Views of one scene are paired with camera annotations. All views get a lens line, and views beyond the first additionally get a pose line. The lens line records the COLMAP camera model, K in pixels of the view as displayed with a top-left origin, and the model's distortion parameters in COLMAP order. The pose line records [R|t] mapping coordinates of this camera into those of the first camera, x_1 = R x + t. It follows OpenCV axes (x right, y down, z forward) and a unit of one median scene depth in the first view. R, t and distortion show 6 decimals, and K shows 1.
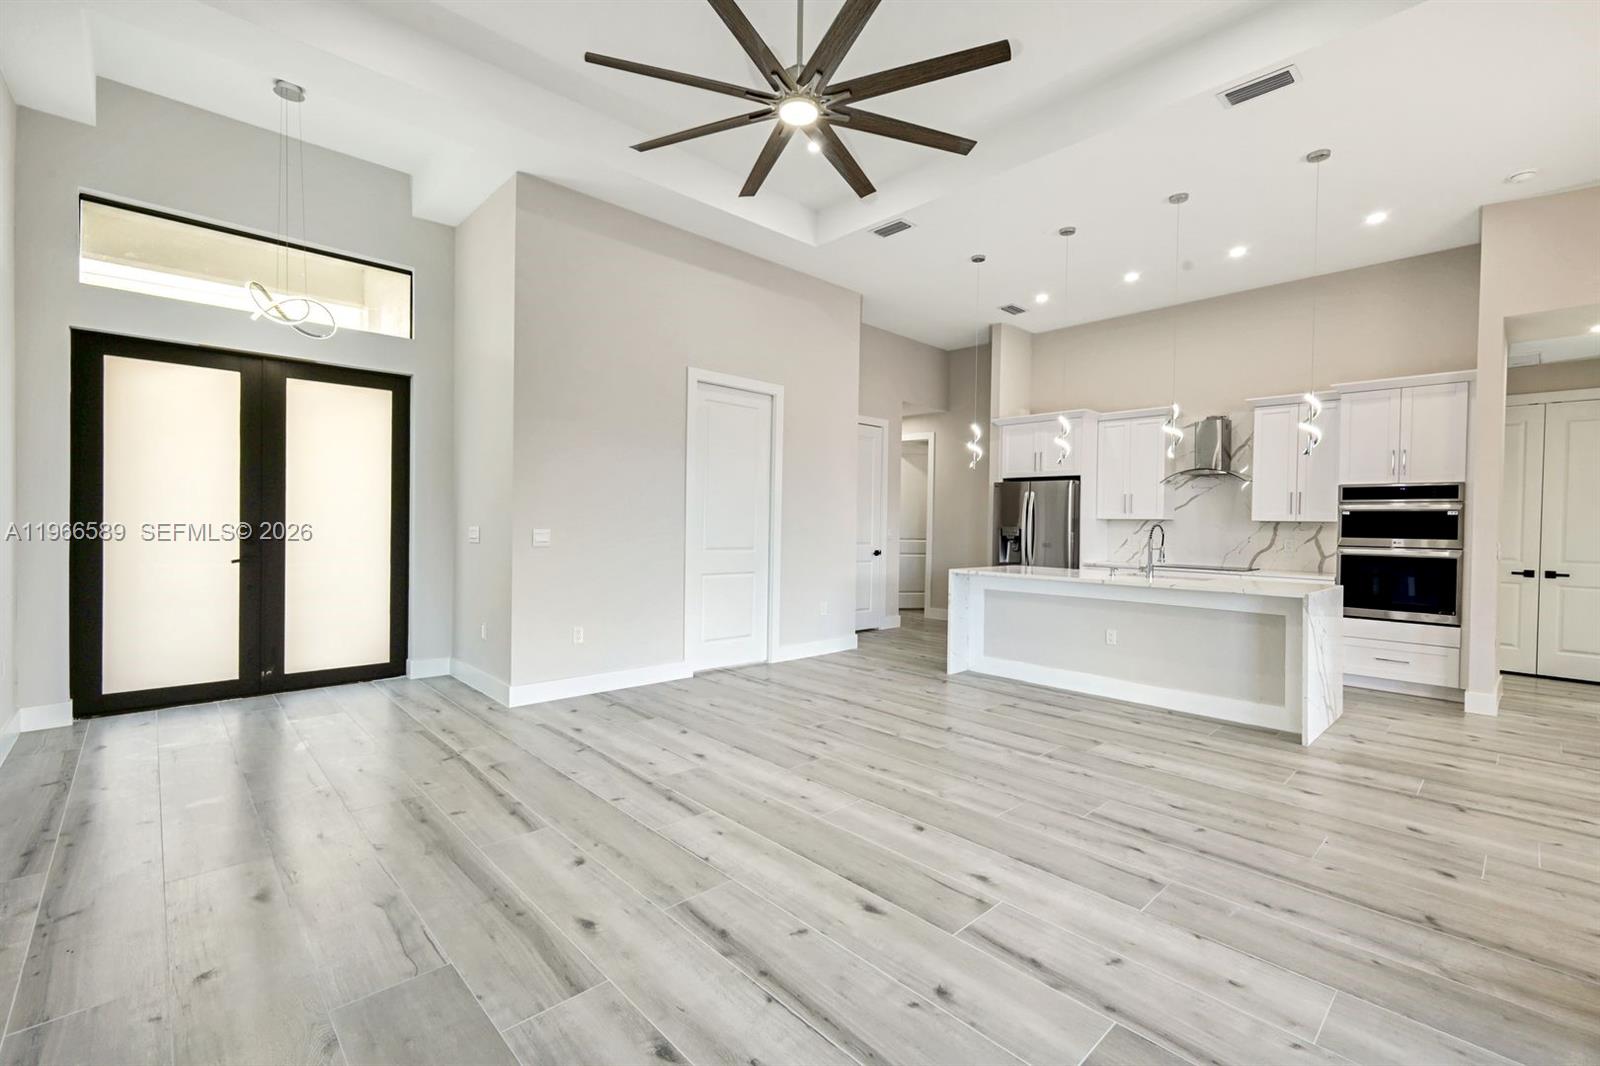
lens RADIAL K [[694.3, 0, 793.8], [0, 694.3, 531.9], [0, 0, 1]] dist [0.005171, 0.000312]
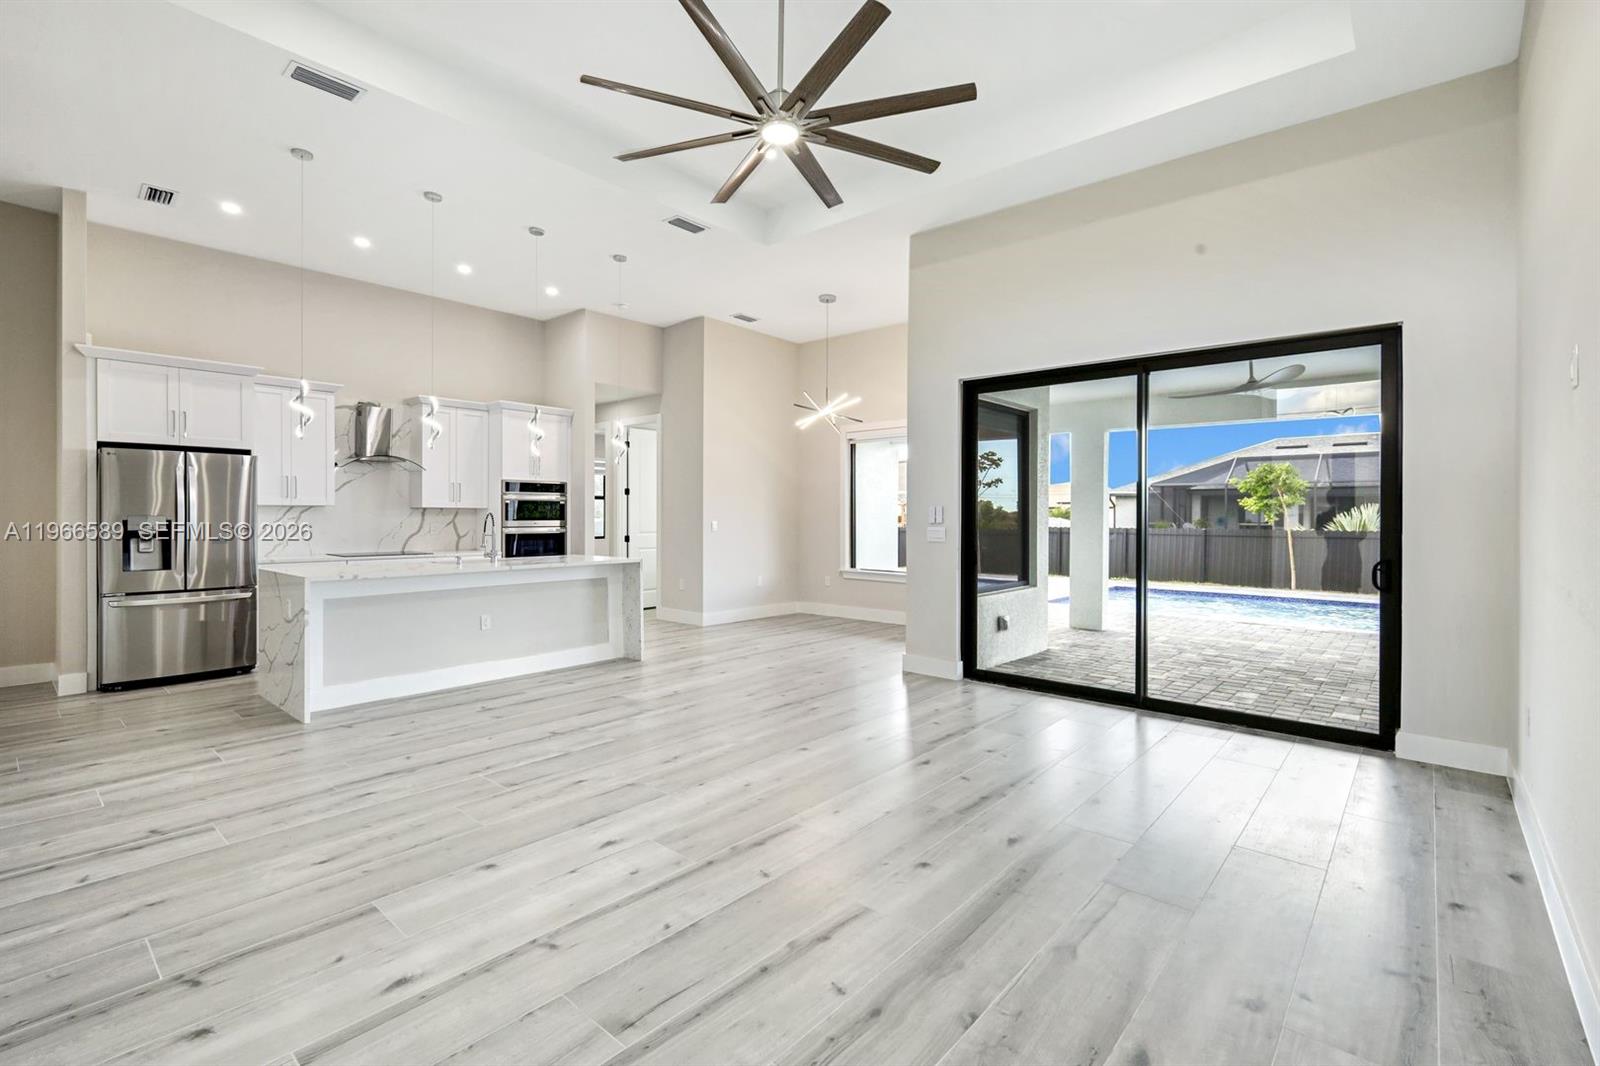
lens RADIAL K [[719.6, 0, 809.3], [0, 719.6, 515.0], [0, 0, 1]] dist [0.001595, 0.000407]
pose [[-0.107240, -0.015991, 0.994105, -0.773506], [0.009863, 0.999804, 0.017147, -0.025674], [-0.994184, 0.011643, -0.107062, 0.751609]]
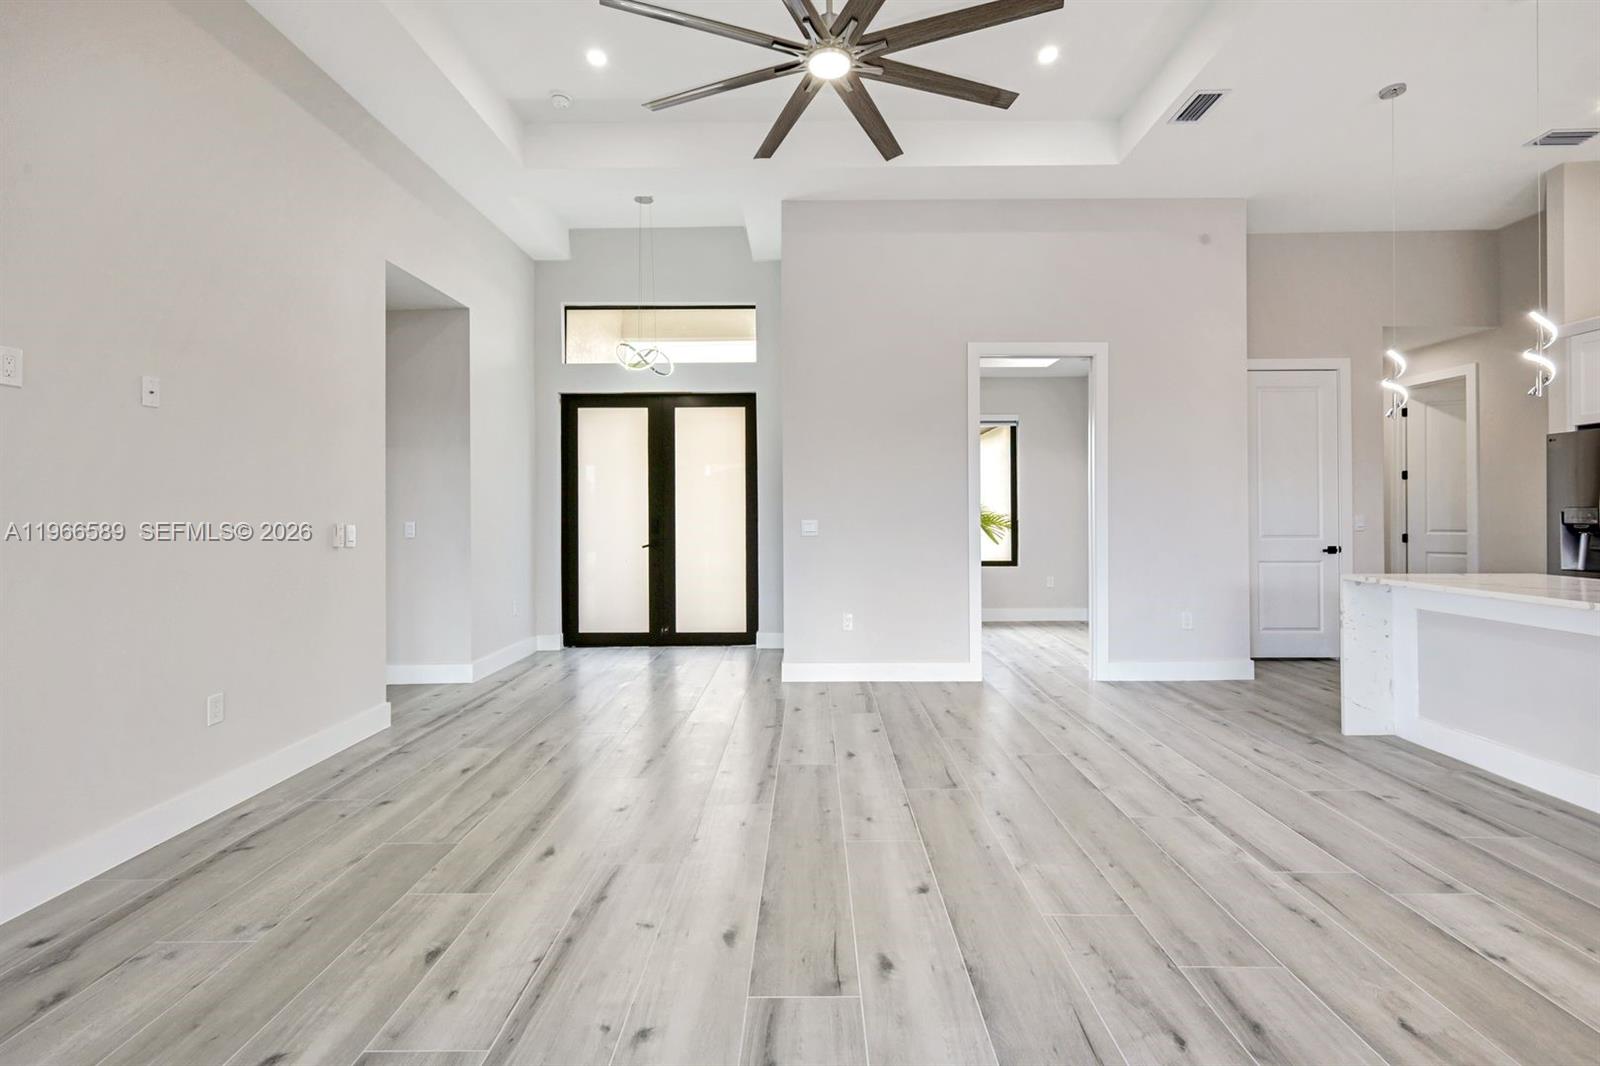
lens RADIAL K [[719.6, 0, 809.3], [0, 719.6, 515.0], [0, 0, 1]] dist [0.001595, 0.000407]
pose [[0.728818, -0.014927, -0.684545, 0.437895], [0.005911, 0.999862, -0.015509, 0.005907], [0.684682, 0.007257, 0.728806, 0.204123]]
